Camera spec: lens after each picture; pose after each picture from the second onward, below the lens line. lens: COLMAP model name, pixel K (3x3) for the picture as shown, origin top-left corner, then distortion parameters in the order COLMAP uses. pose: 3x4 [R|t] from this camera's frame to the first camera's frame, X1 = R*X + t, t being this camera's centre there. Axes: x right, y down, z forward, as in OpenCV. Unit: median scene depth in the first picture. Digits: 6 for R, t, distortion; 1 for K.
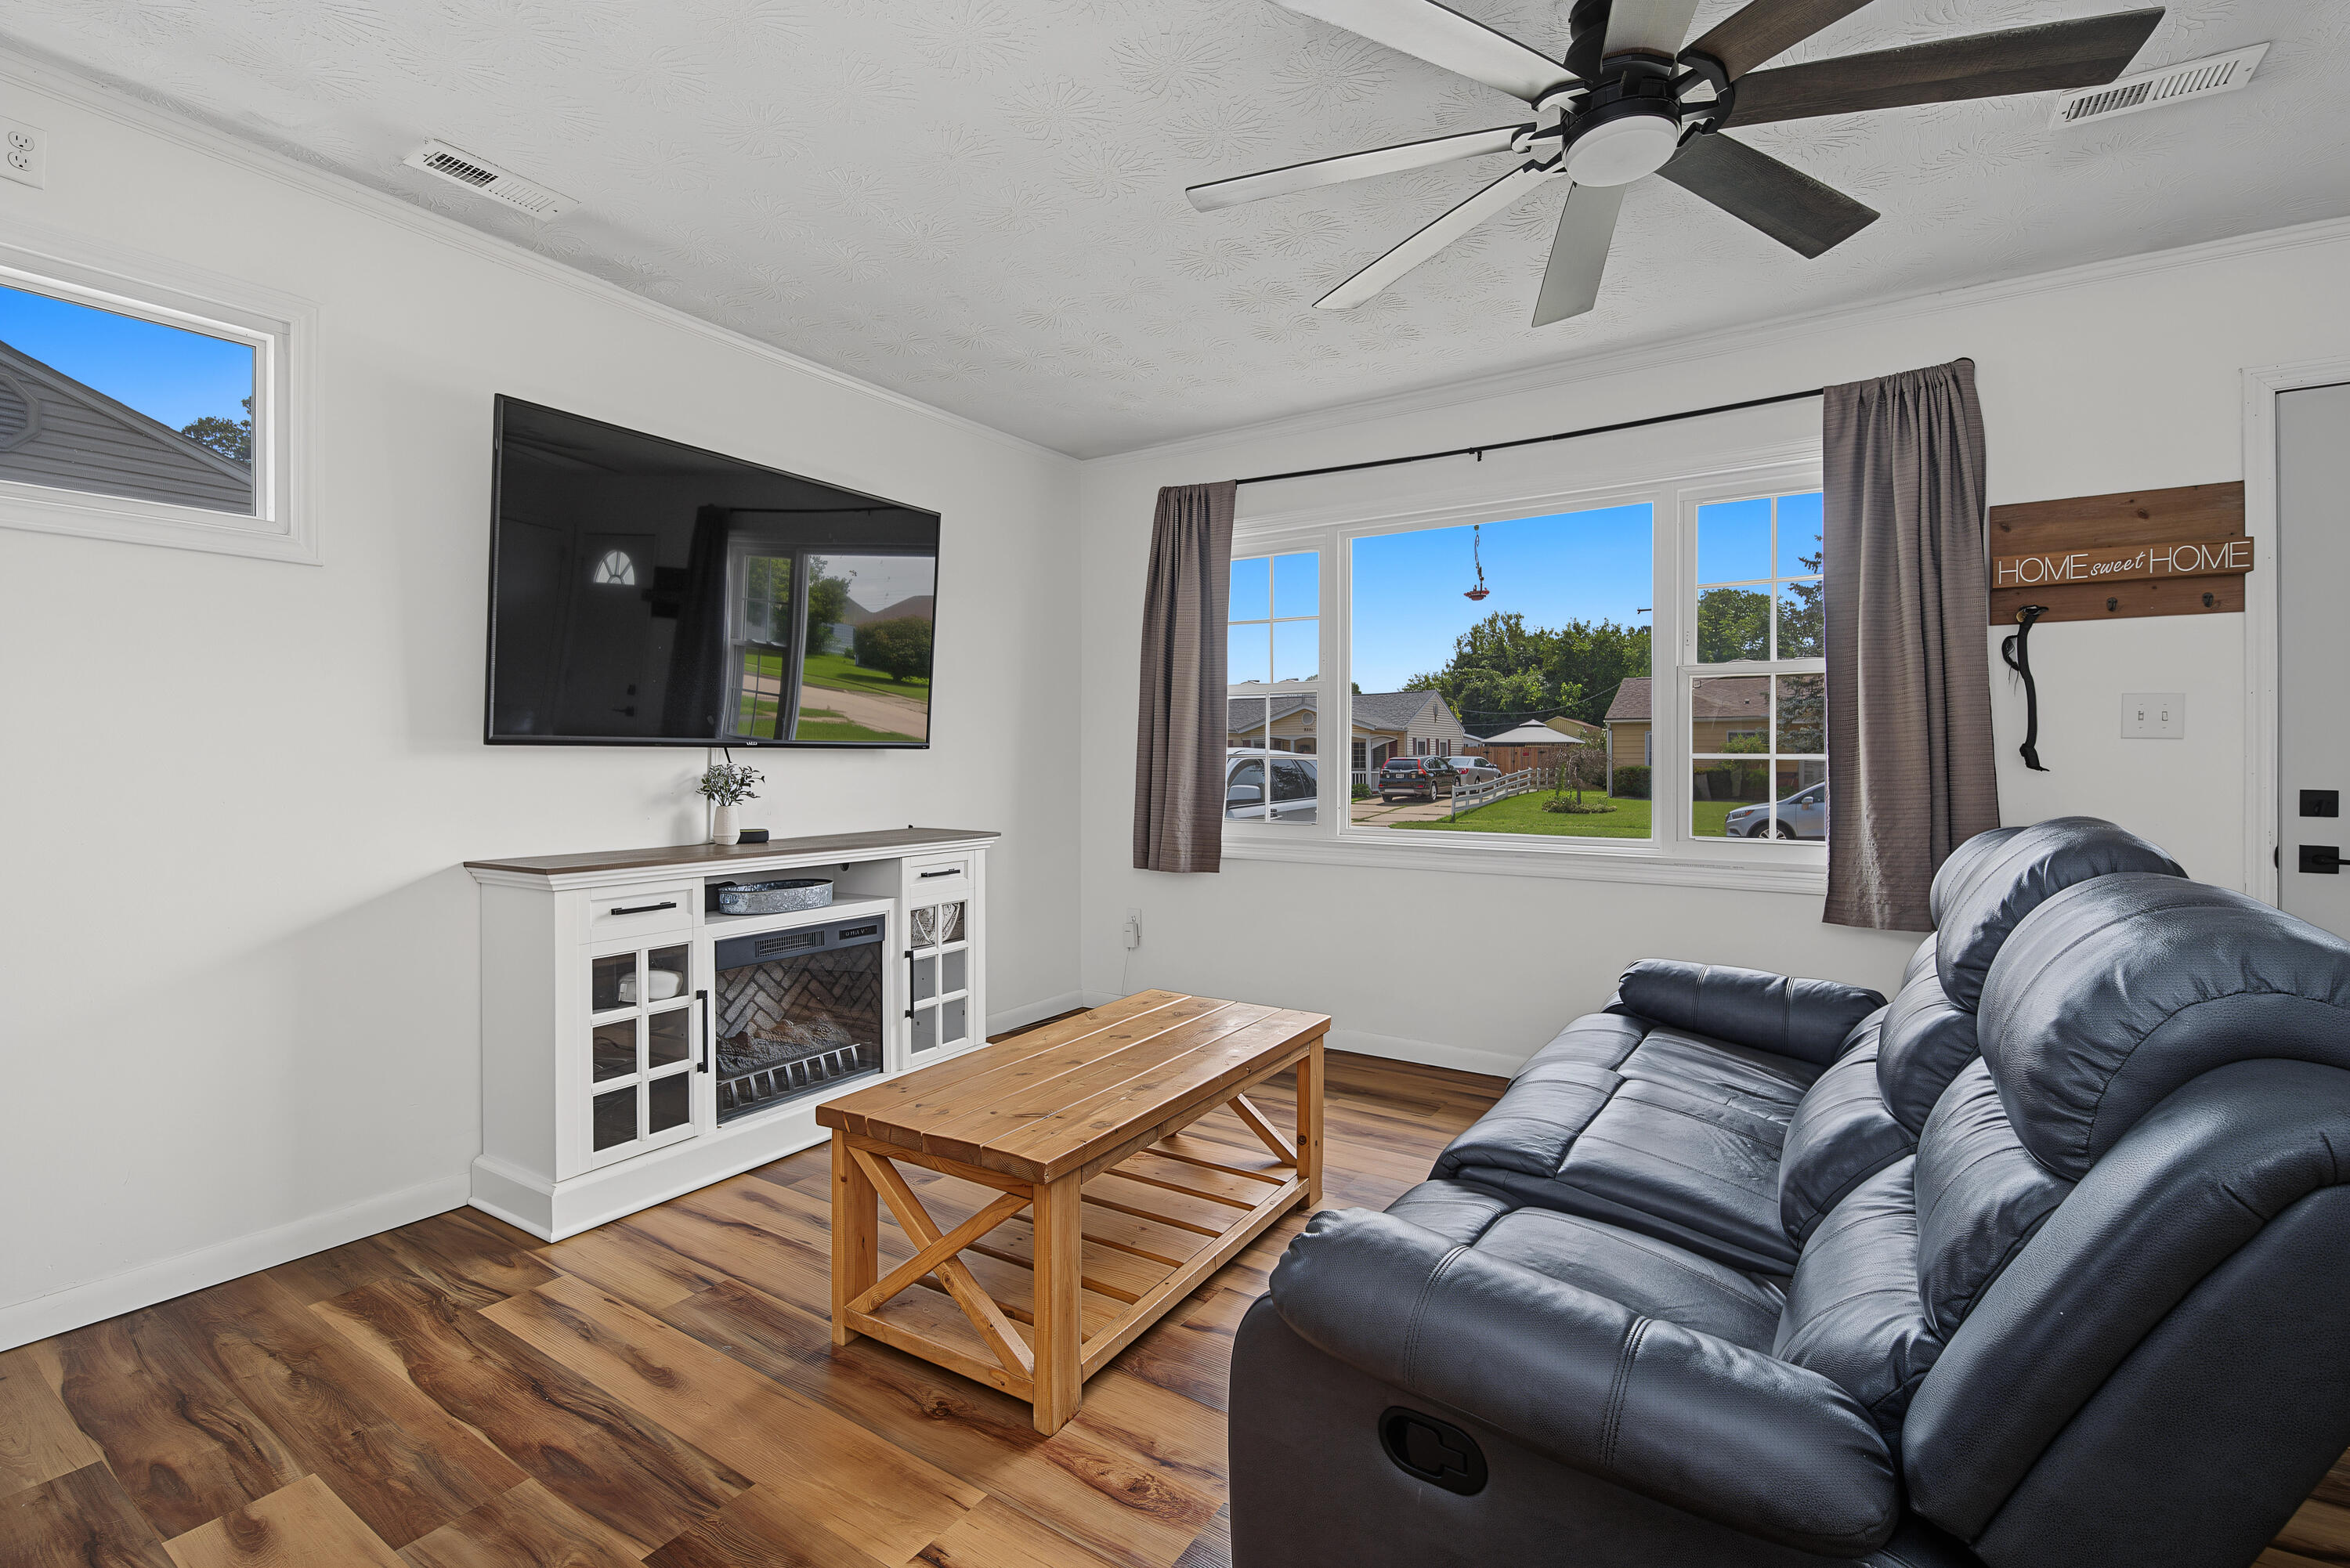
lens RADIAL K [[1041.4, 0, 1166.7], [0, 1041.4, 763.8], [0, 0, 1]] dist [-0.001071, -0.000758]
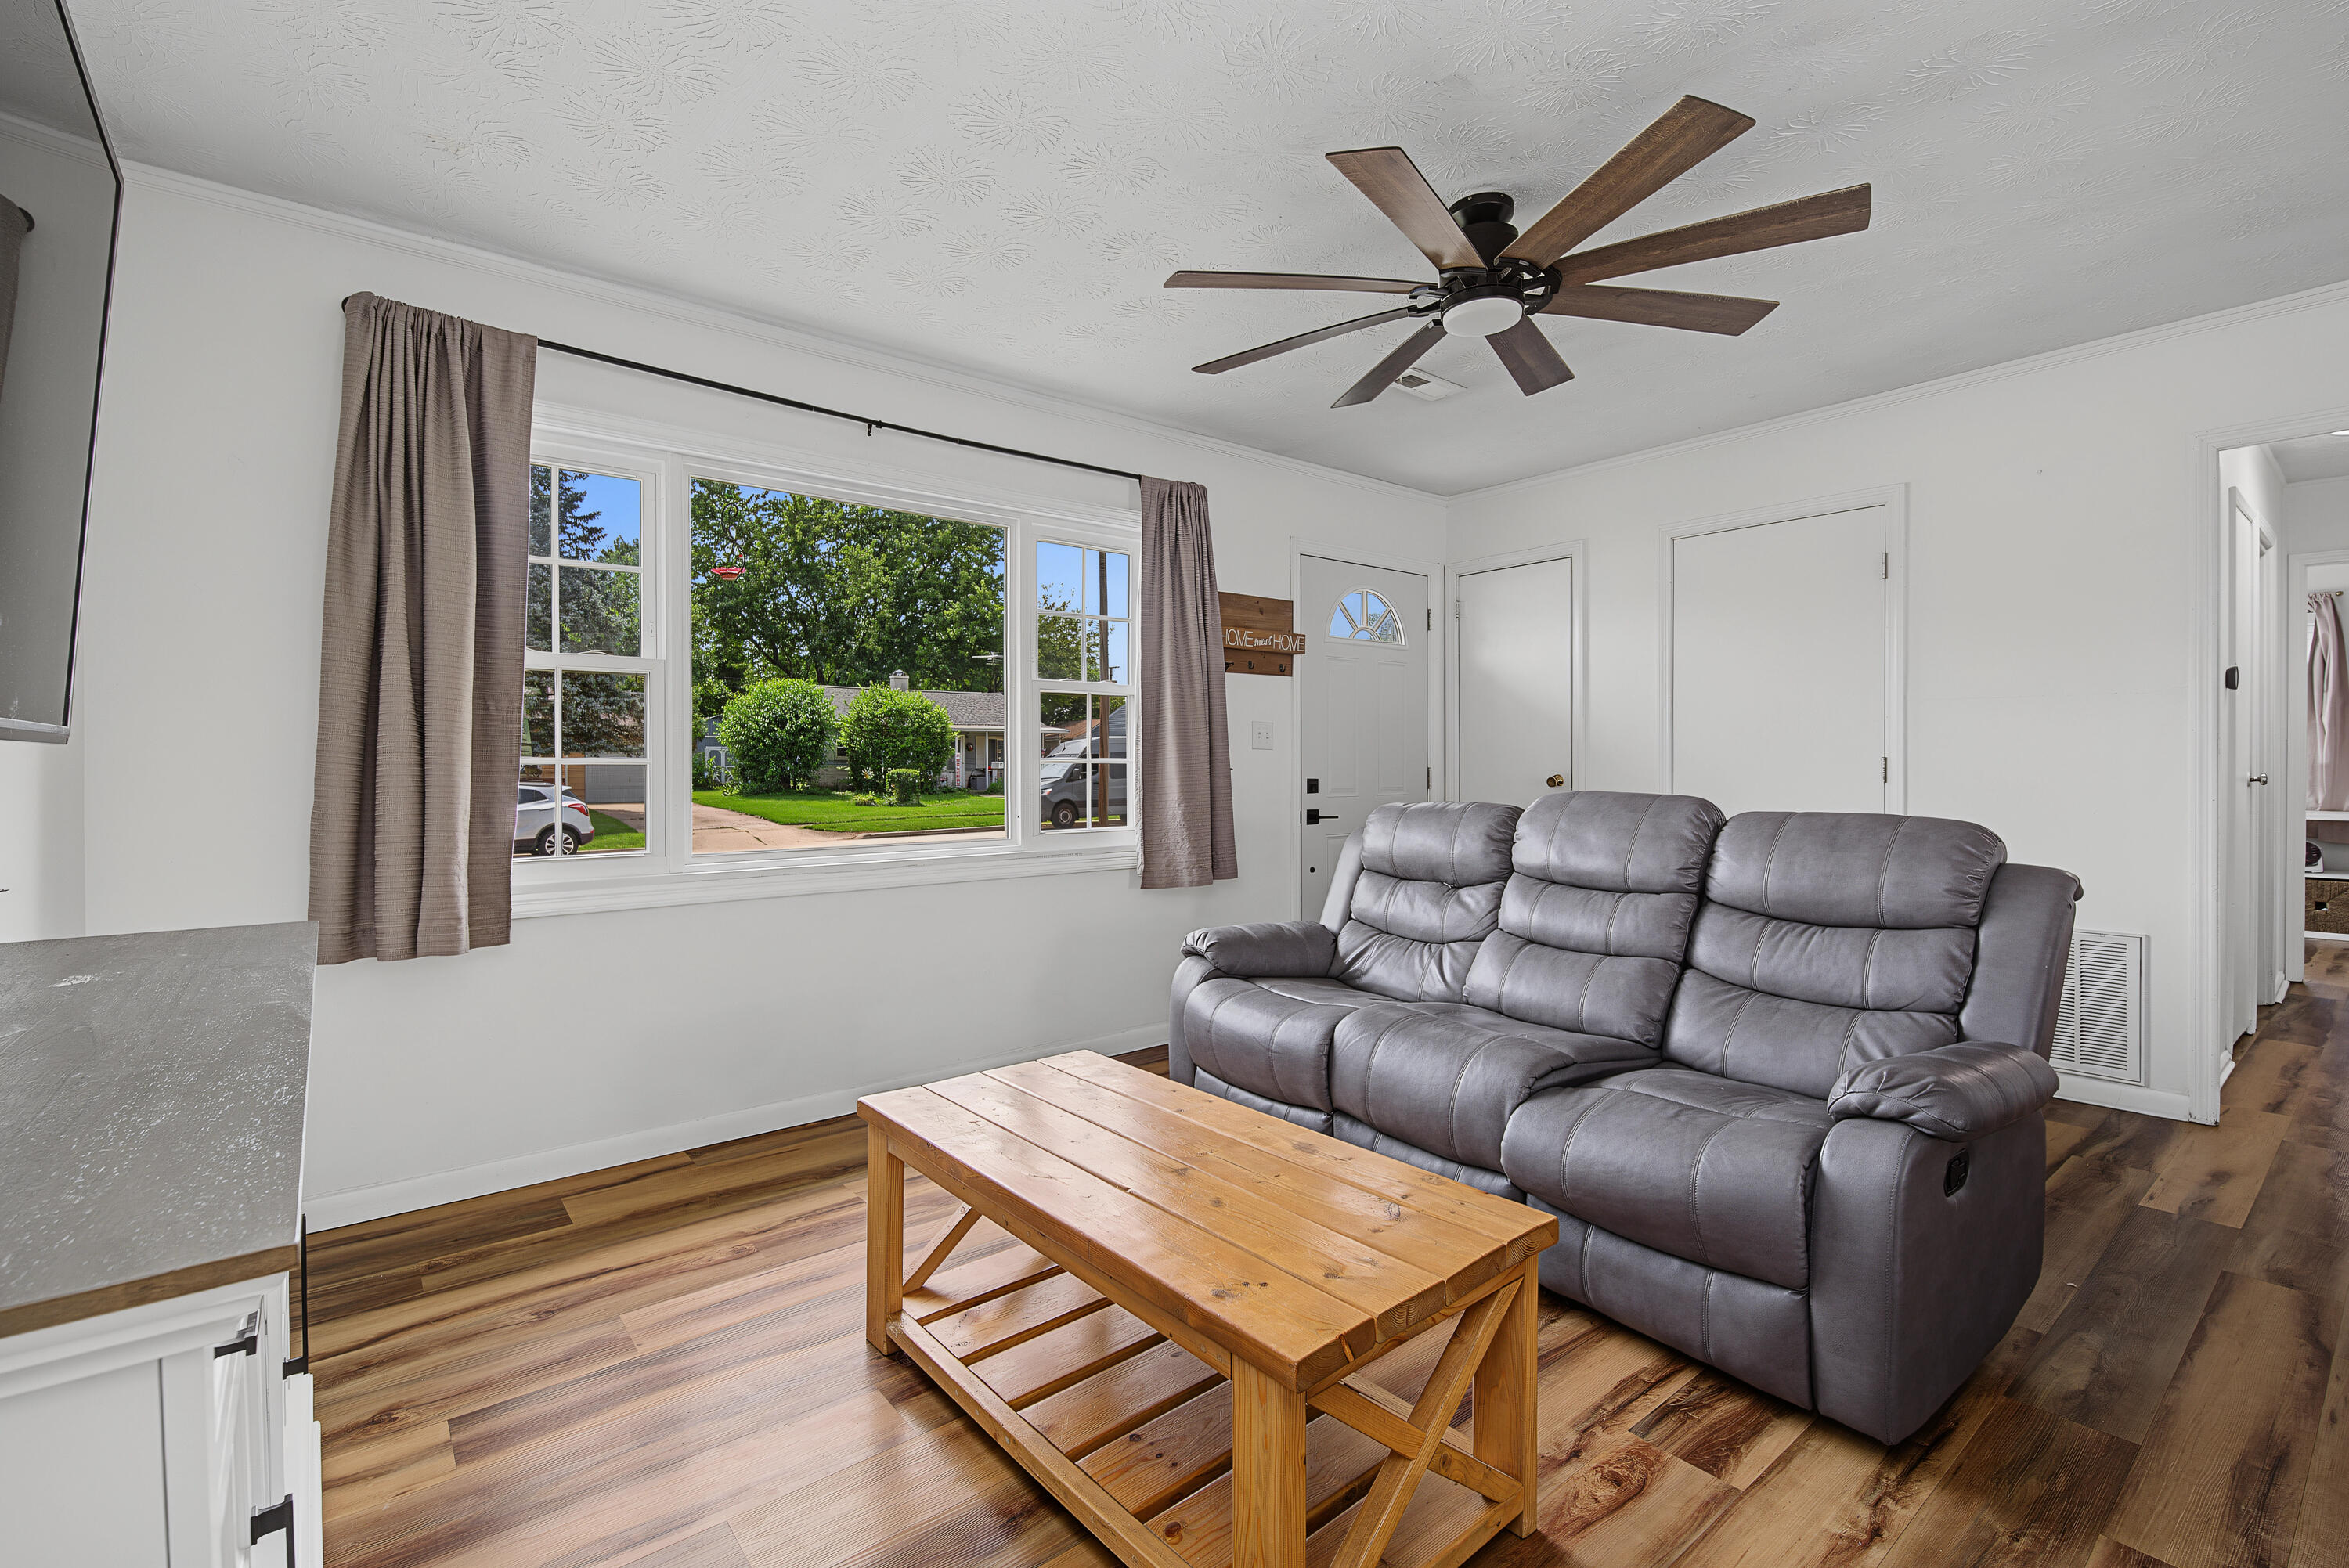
lens RADIAL K [[1040.9, 0, 1166.2], [0, 1040.9, 763.8], [0, 0, 1]] dist [-0.001071, -0.000758]
pose [[0.306043, -0.004870, 0.952005, -0.633535], [0.007288, 0.999970, 0.002772, -0.006875], [-0.951990, 0.006090, 0.306069, 0.617809]]
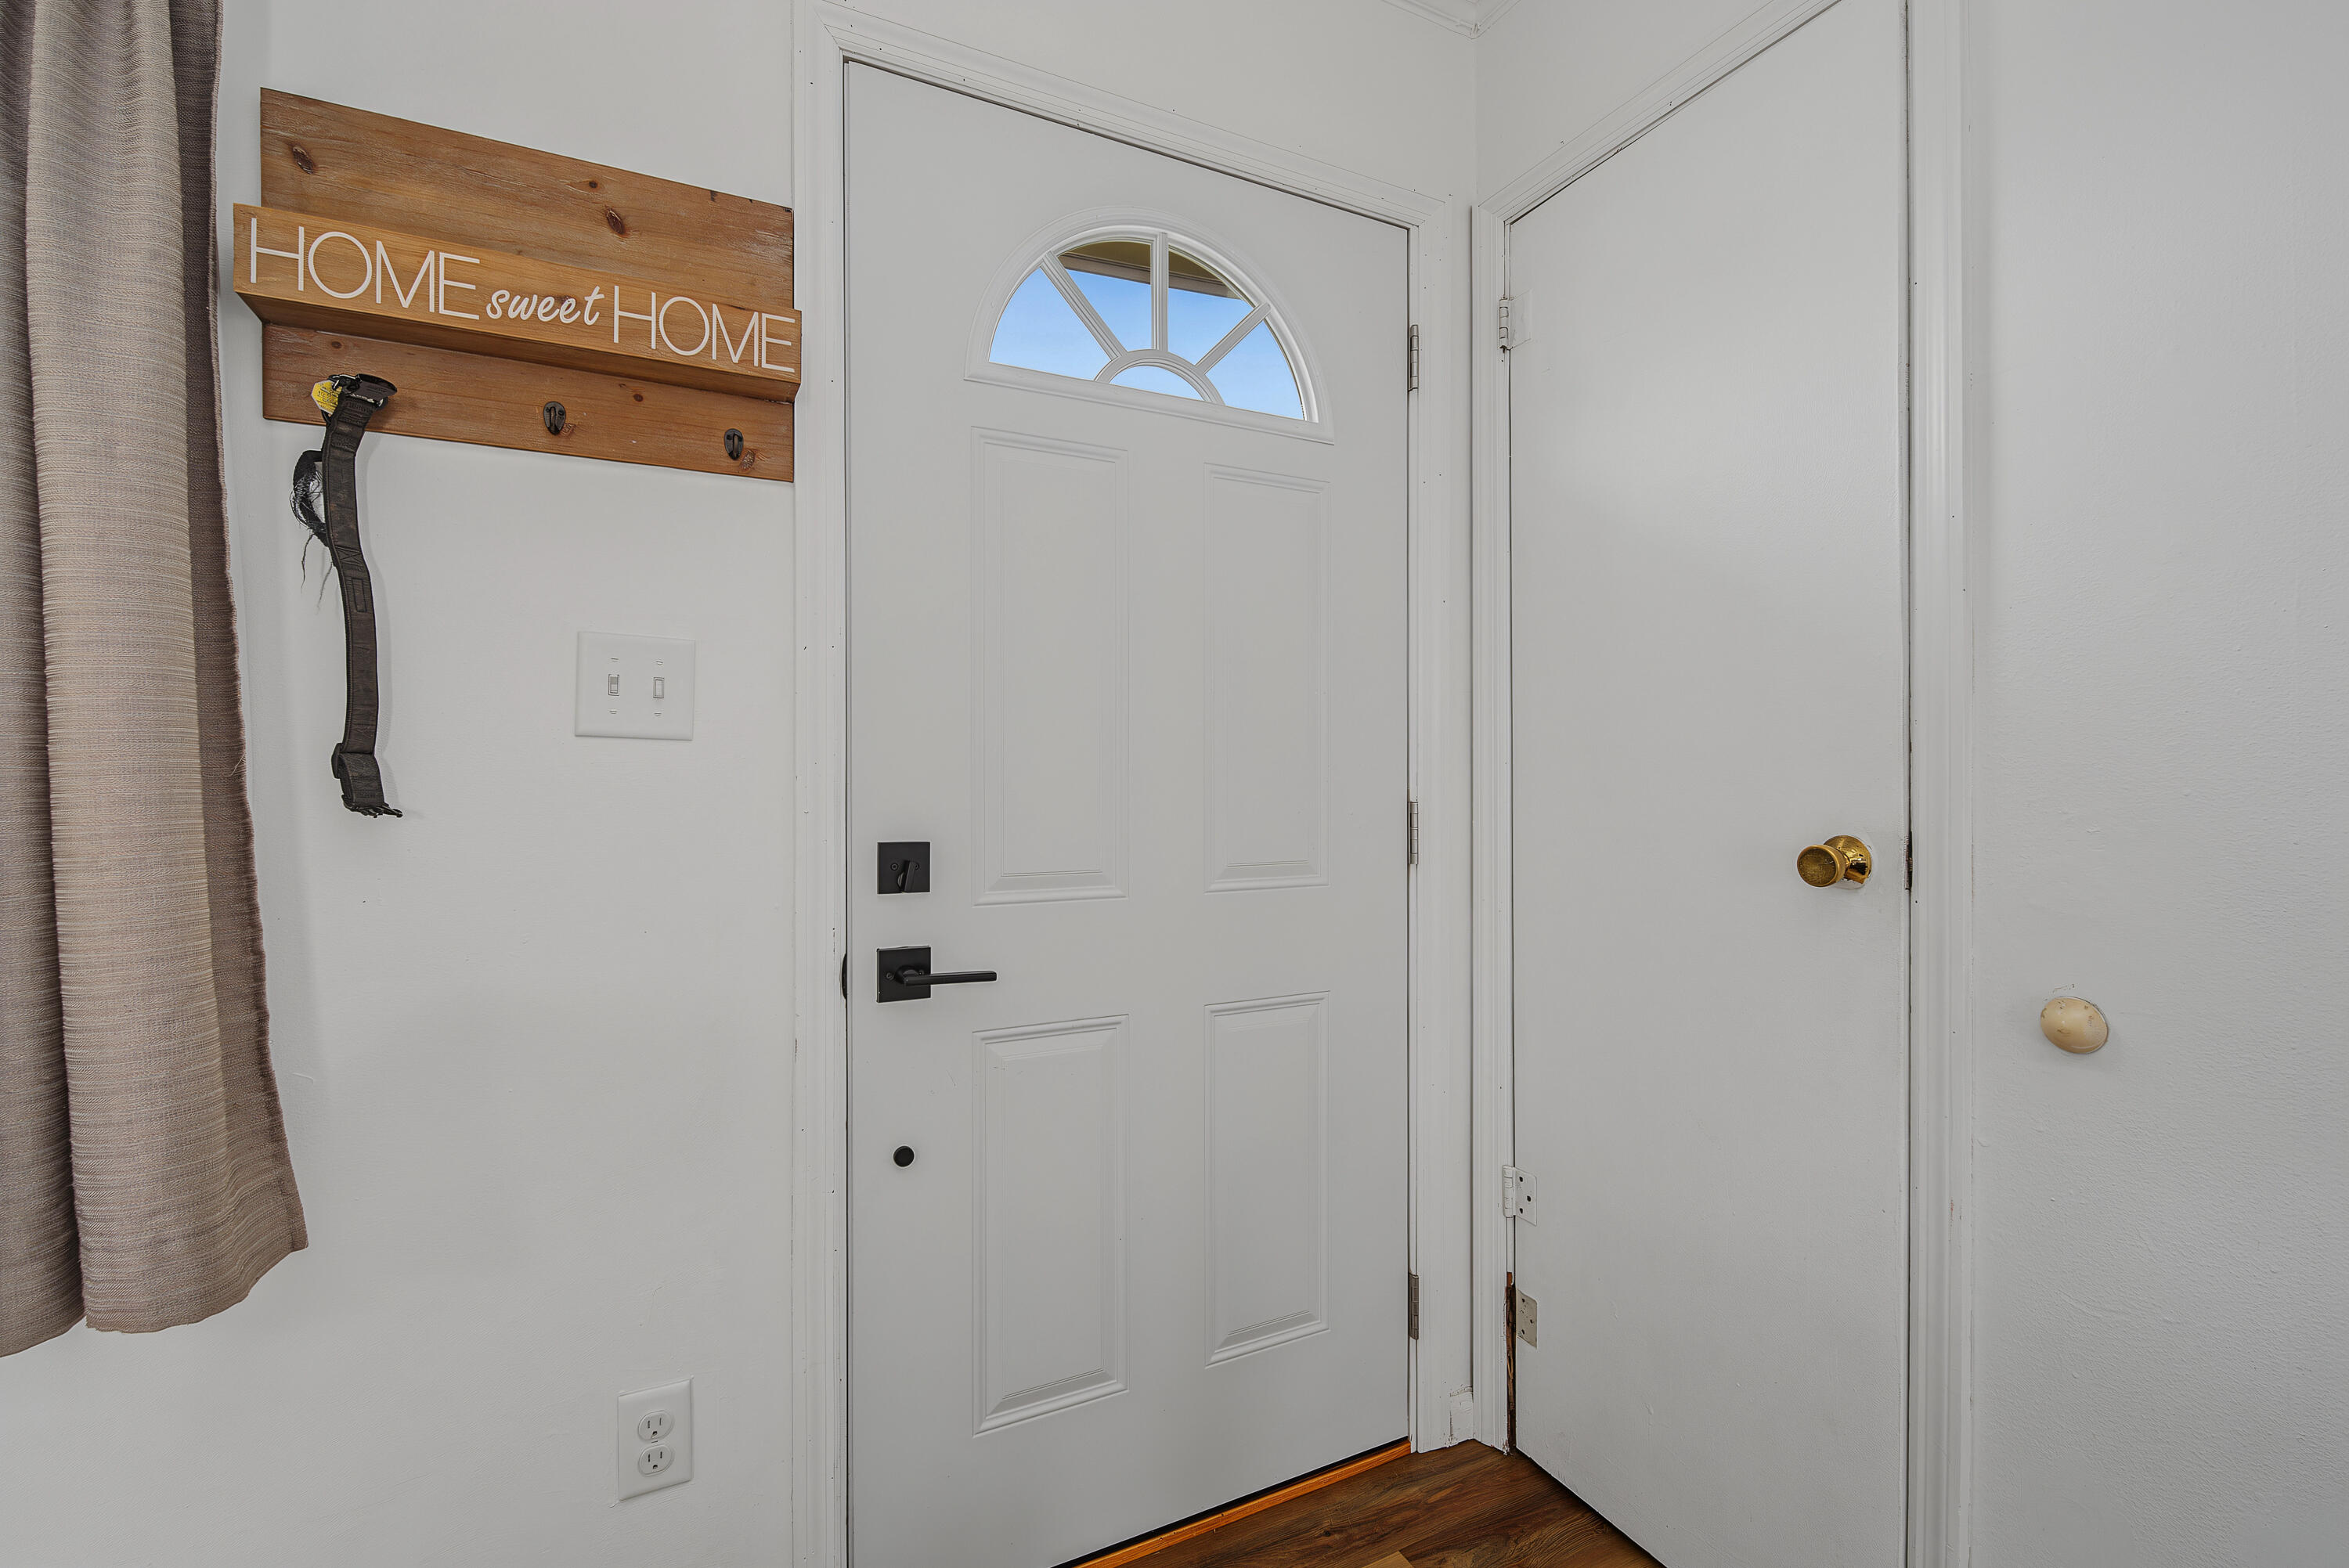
lens RADIAL K [[1024.8, 0, 1169.4], [0, 1024.8, 777.1], [0, 0, 1]] dist [-0.000222, -0.000191]
pose [[0.497202, -0.002464, 0.867631, 0.653680], [0.004802, 0.999988, 0.000088, -0.006433], [-0.867622, 0.004122, 0.497208, 0.562515]]
